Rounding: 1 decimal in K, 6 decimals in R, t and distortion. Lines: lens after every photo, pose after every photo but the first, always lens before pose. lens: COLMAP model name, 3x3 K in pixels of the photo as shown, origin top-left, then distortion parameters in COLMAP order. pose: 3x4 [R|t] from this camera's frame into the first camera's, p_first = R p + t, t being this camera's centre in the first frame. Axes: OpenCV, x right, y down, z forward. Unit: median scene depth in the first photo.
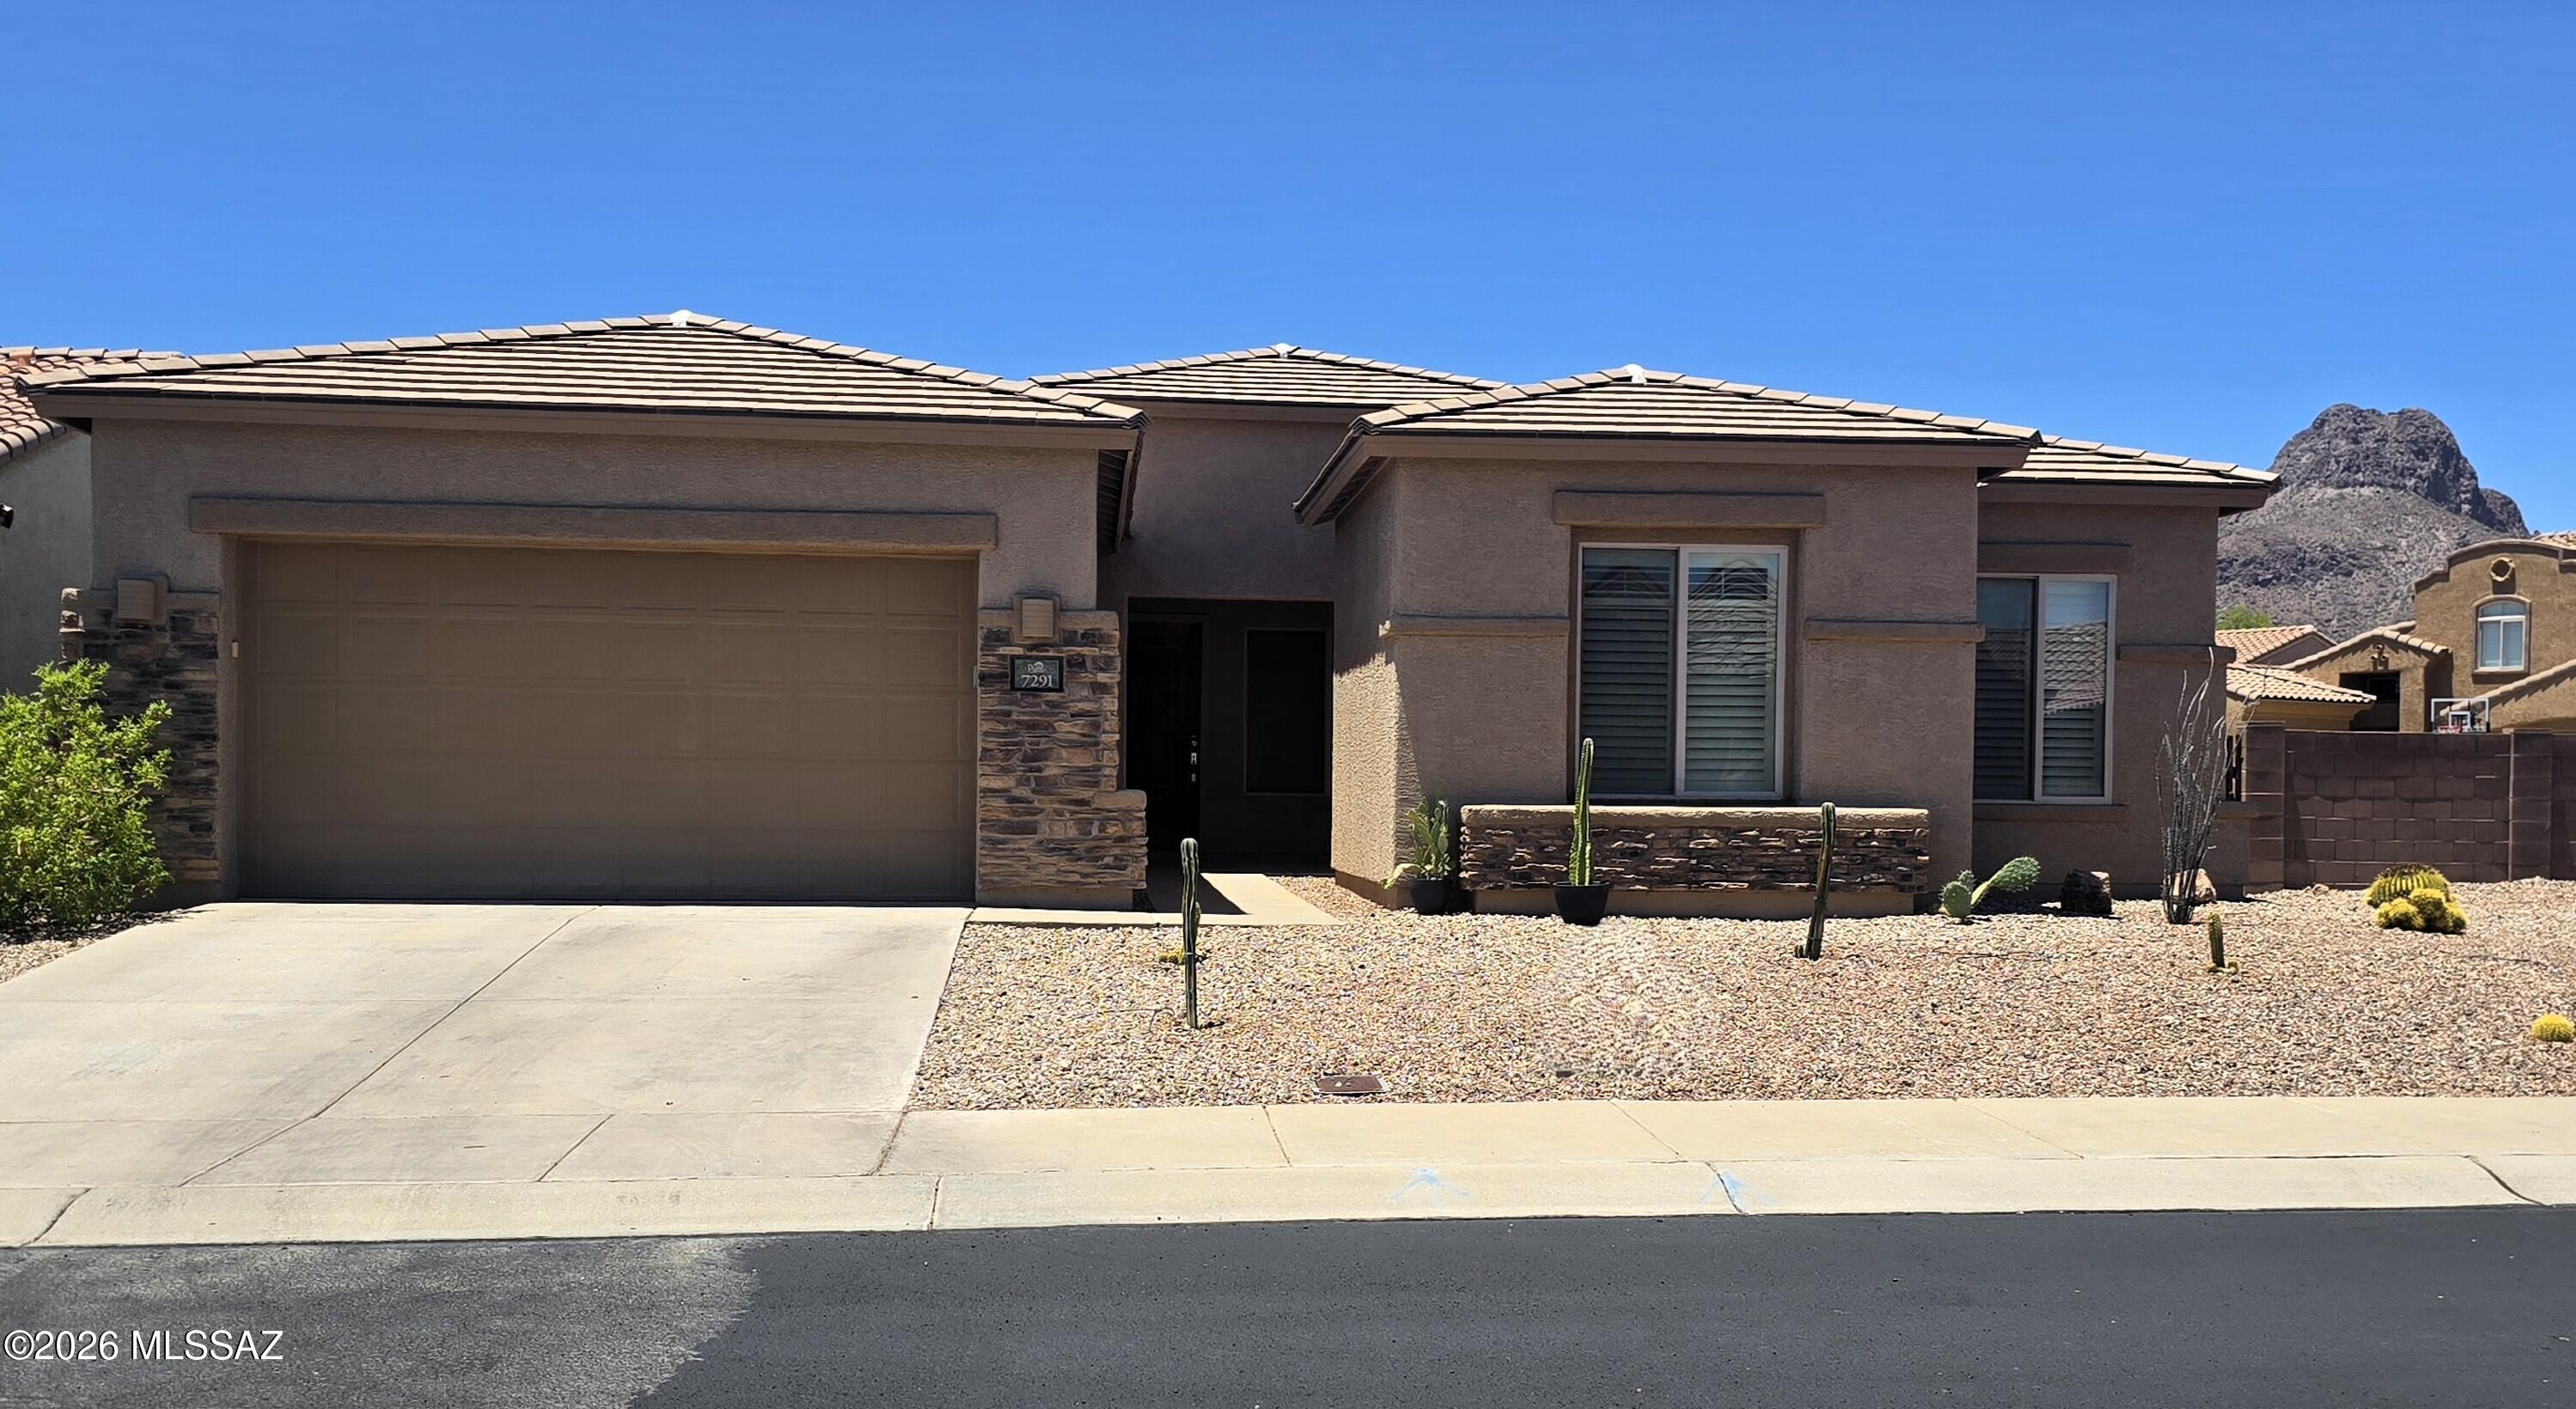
lens RADIAL K [[1620.0, 0, 1292.6], [0, 1620.0, 767.3], [0, 0, 1]] dist [0.053608, -0.004870]
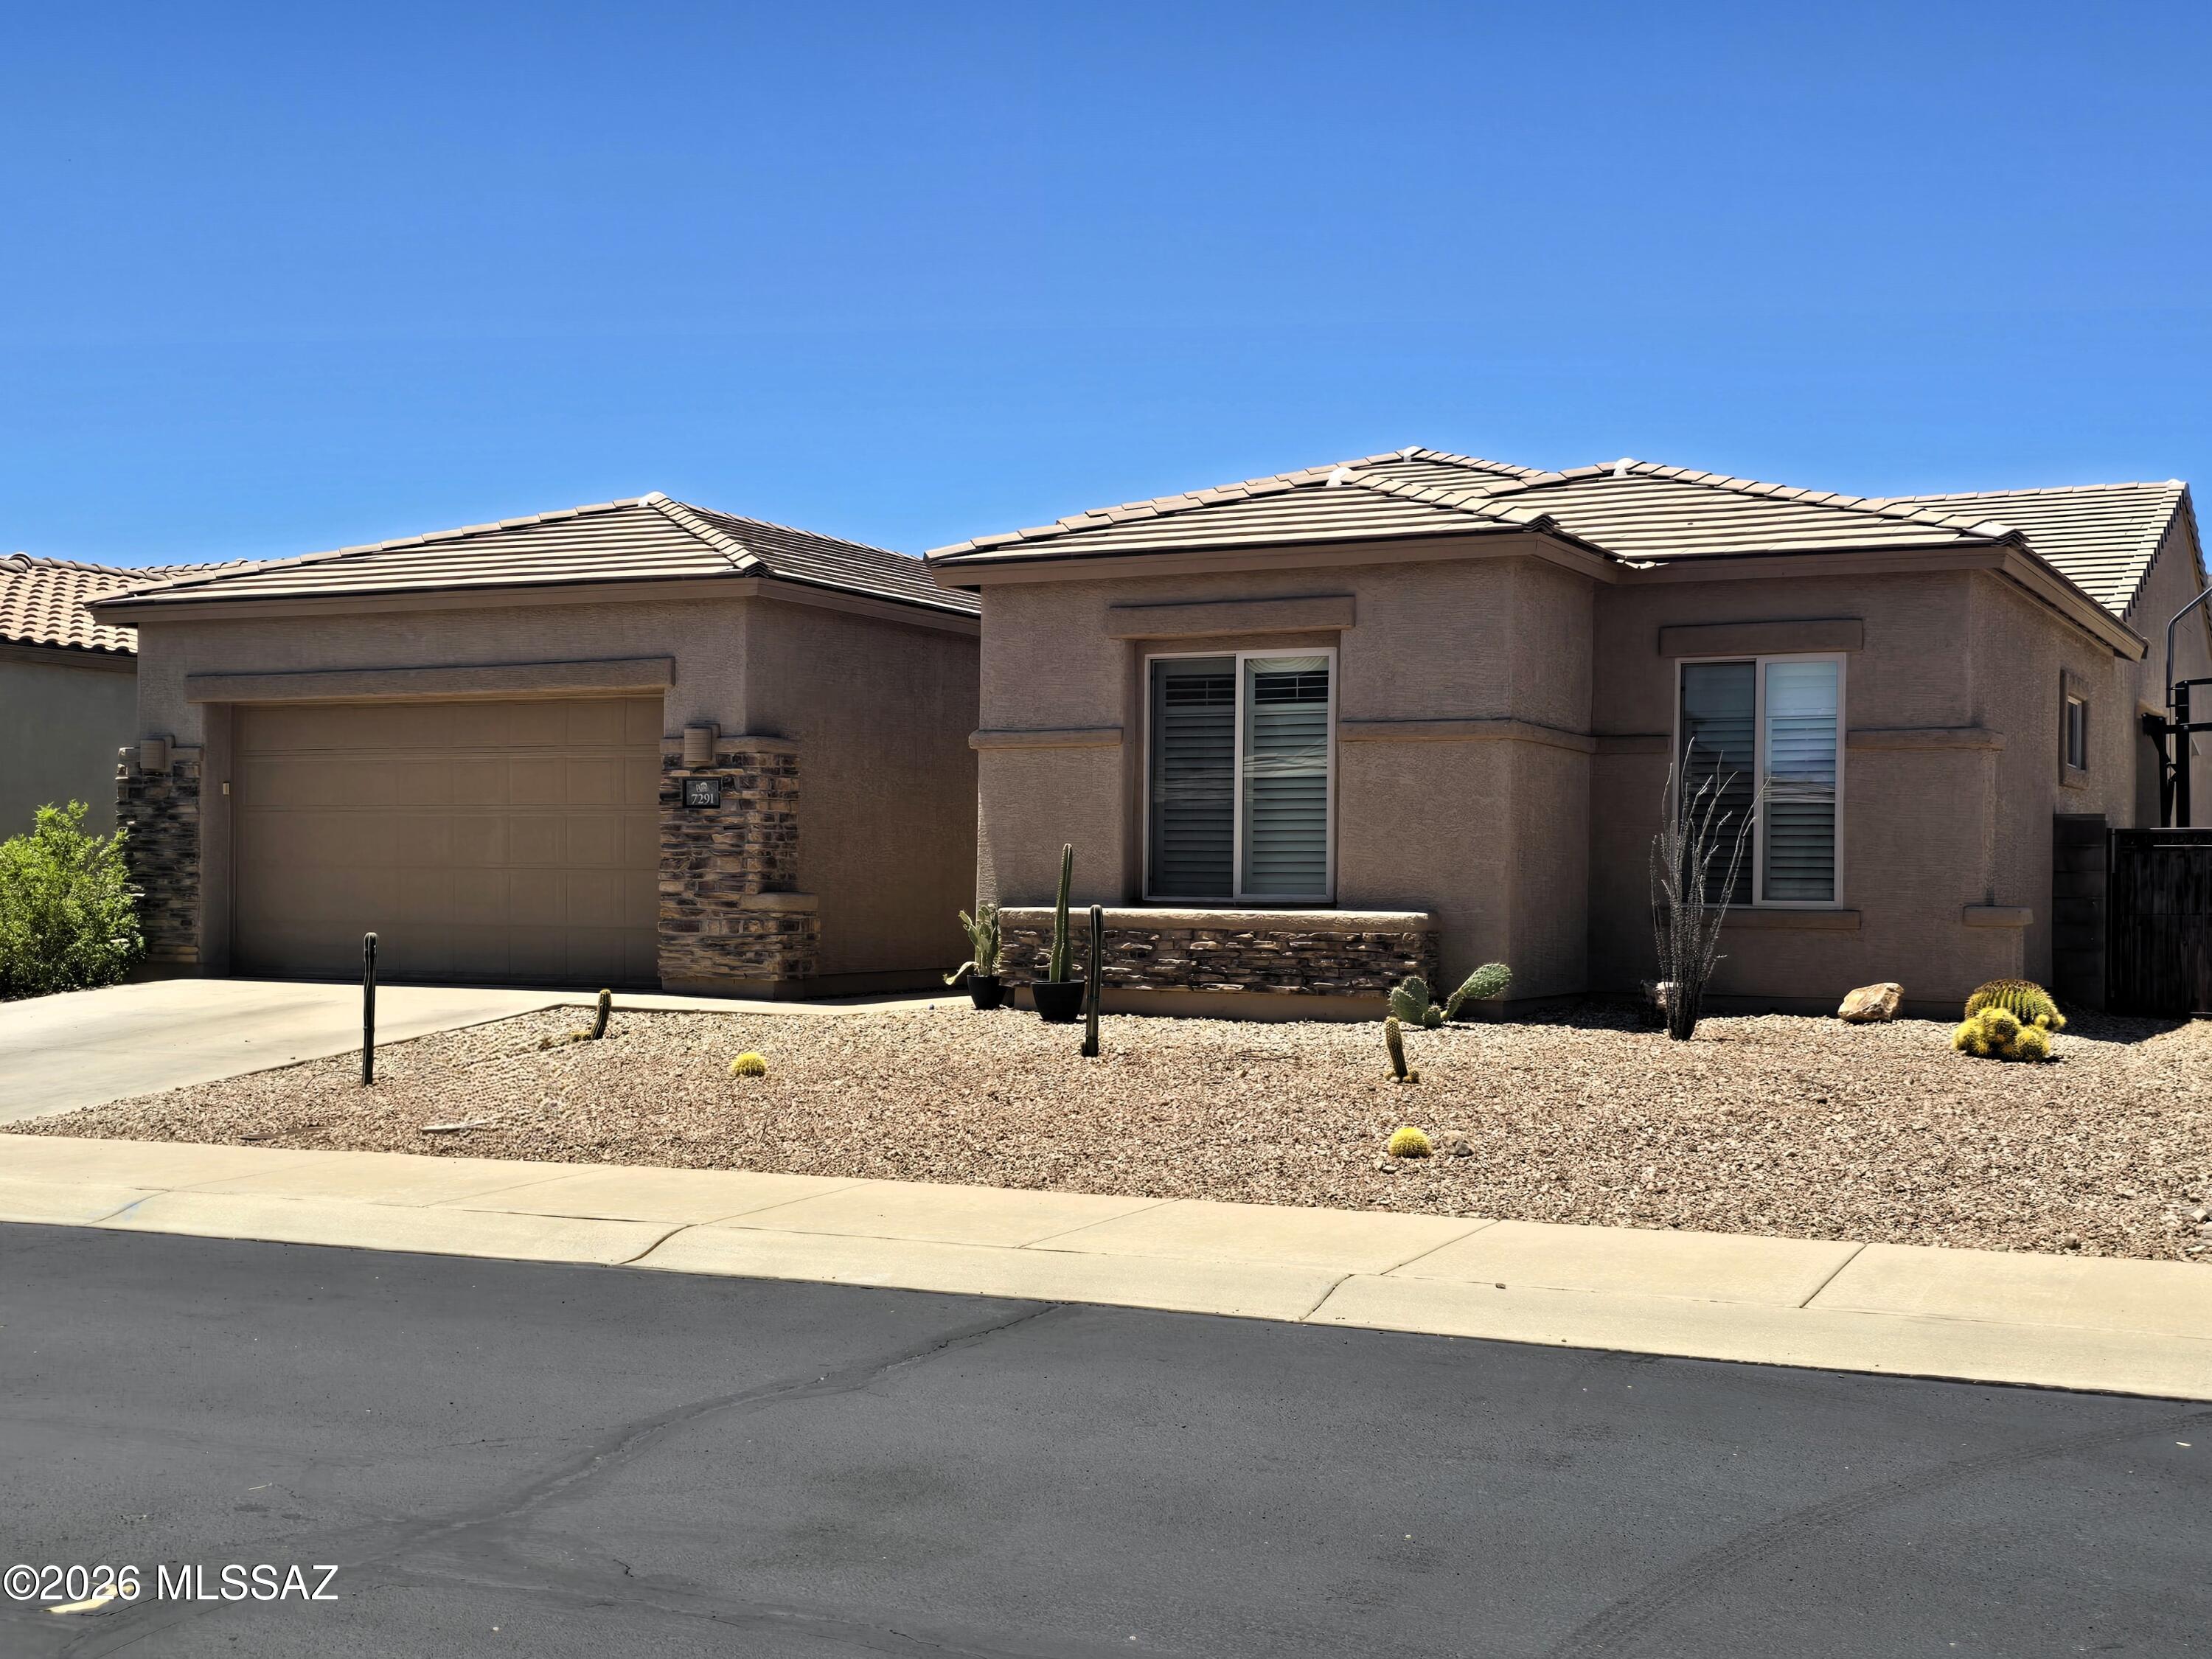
lens RADIAL K [[1608.4, 0, 1105.5], [0, 1608.4, 829.1], [0, 0, 1]] dist [0.074048, 0.003707]
pose [[0.930187, -0.015010, -0.366780, 0.532982], [0.005415, 0.999616, -0.027173, 0.001018], [0.367047, 0.023289, 0.929911, 0.035710]]
